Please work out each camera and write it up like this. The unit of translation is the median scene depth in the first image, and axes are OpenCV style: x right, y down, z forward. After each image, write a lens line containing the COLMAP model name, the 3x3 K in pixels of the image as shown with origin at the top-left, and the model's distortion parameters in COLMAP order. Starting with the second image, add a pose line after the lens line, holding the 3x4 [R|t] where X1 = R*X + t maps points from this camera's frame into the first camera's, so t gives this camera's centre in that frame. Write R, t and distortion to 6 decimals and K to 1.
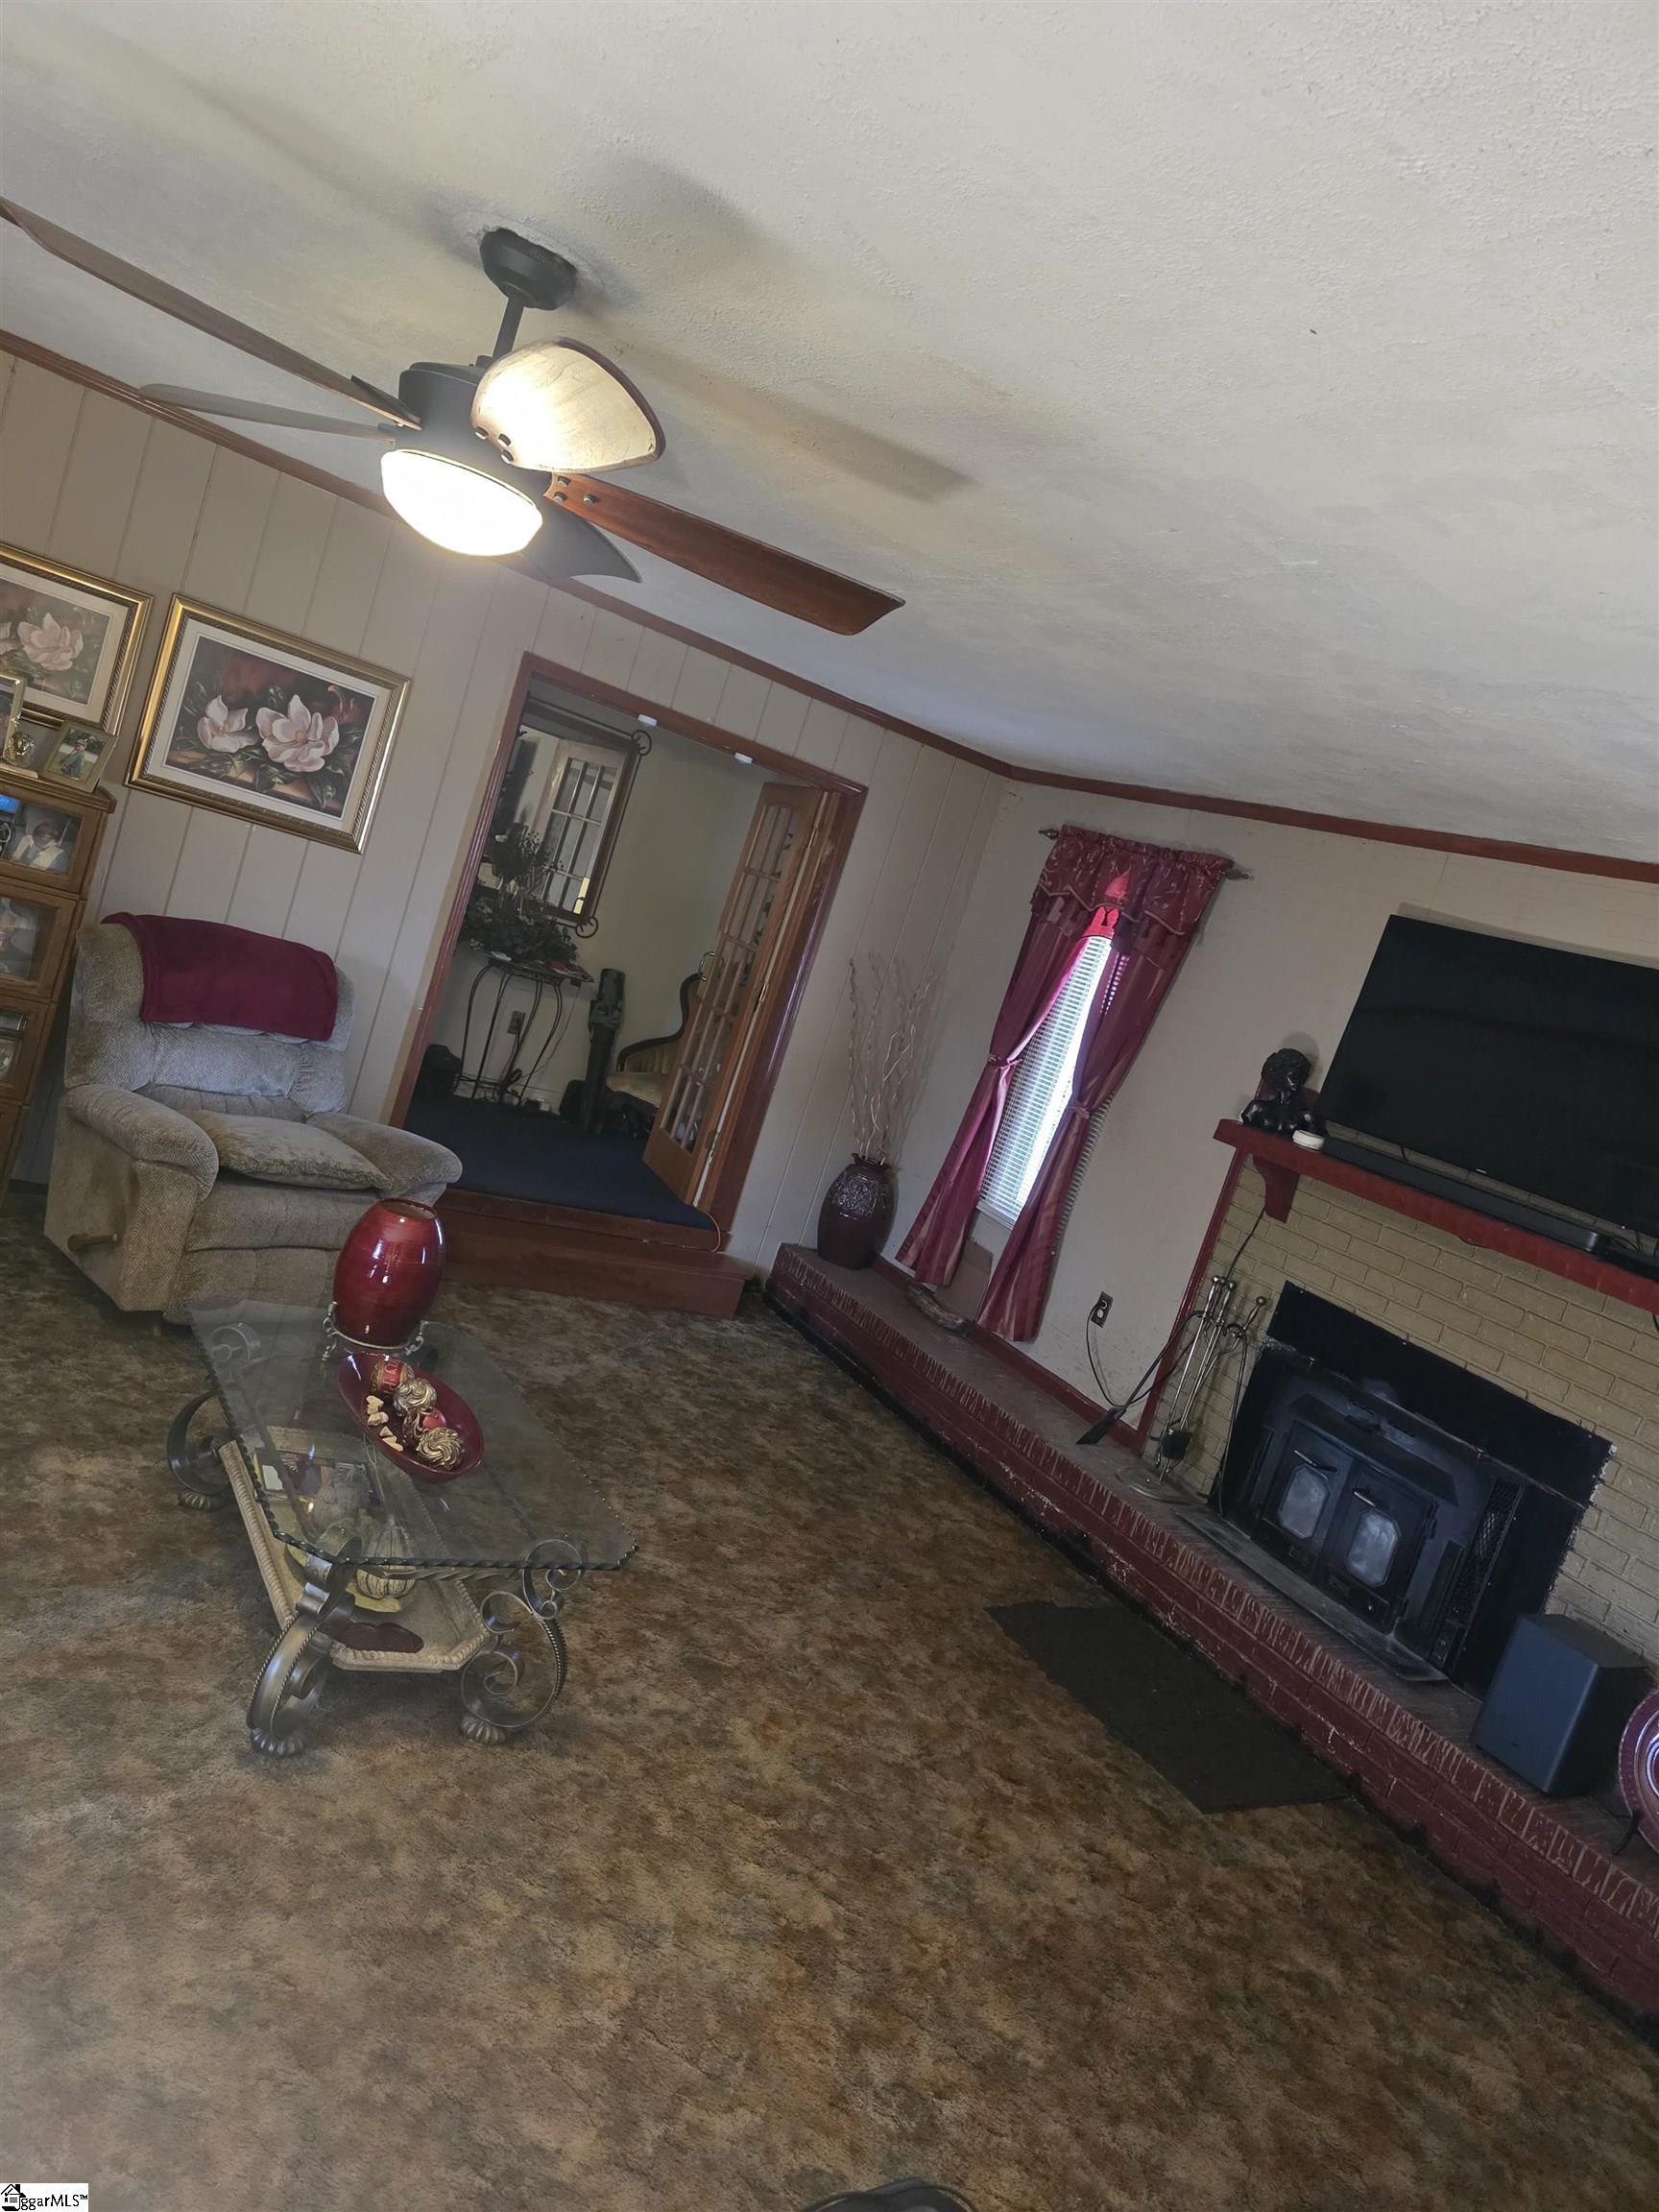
lens RADIAL K [[1482.2, 0, 829.5], [0, 1482.2, 1106.0], [0, 0, 1]] dist [0.046055, -0.039728]
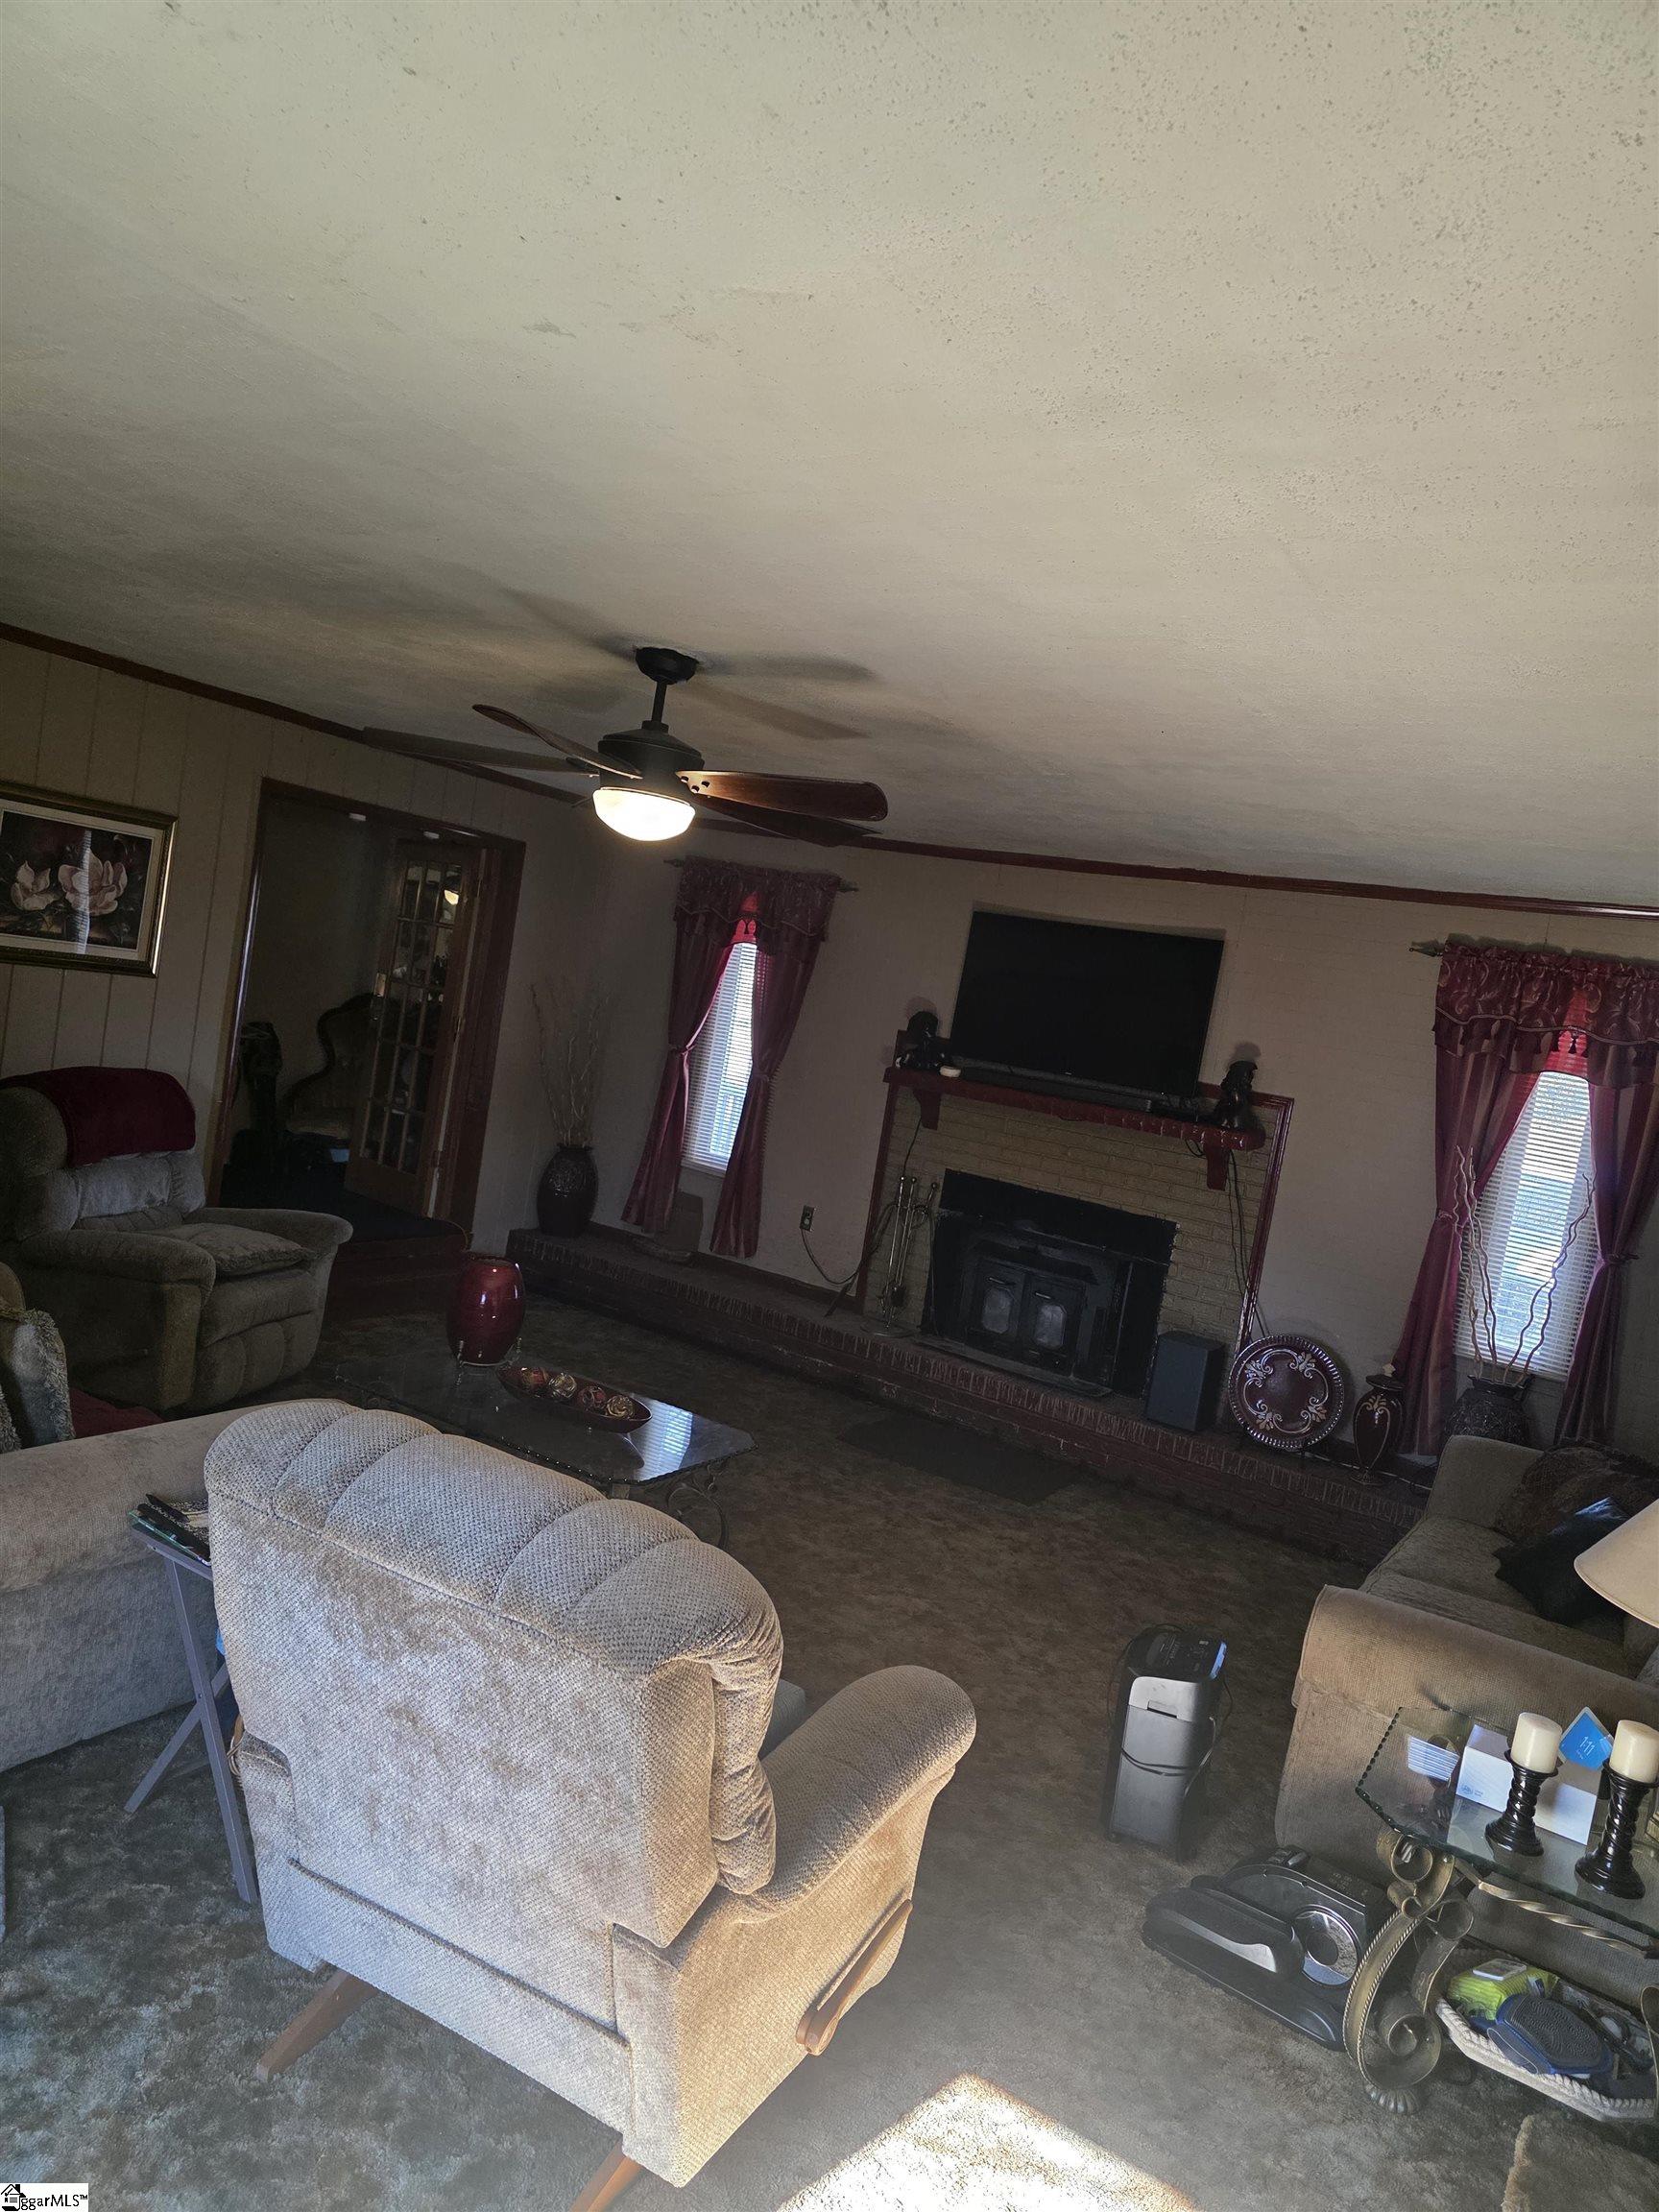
lens RADIAL K [[1485.1, 0, 829.5], [0, 1485.1, 1106.0], [0, 0, 1]] dist [0.066026, -0.001095]
pose [[0.884768, -0.200974, 0.420470, -0.389489], [0.174985, 0.979484, 0.099960, -0.106937], [-0.431933, -0.014866, 0.901783, -0.254547]]
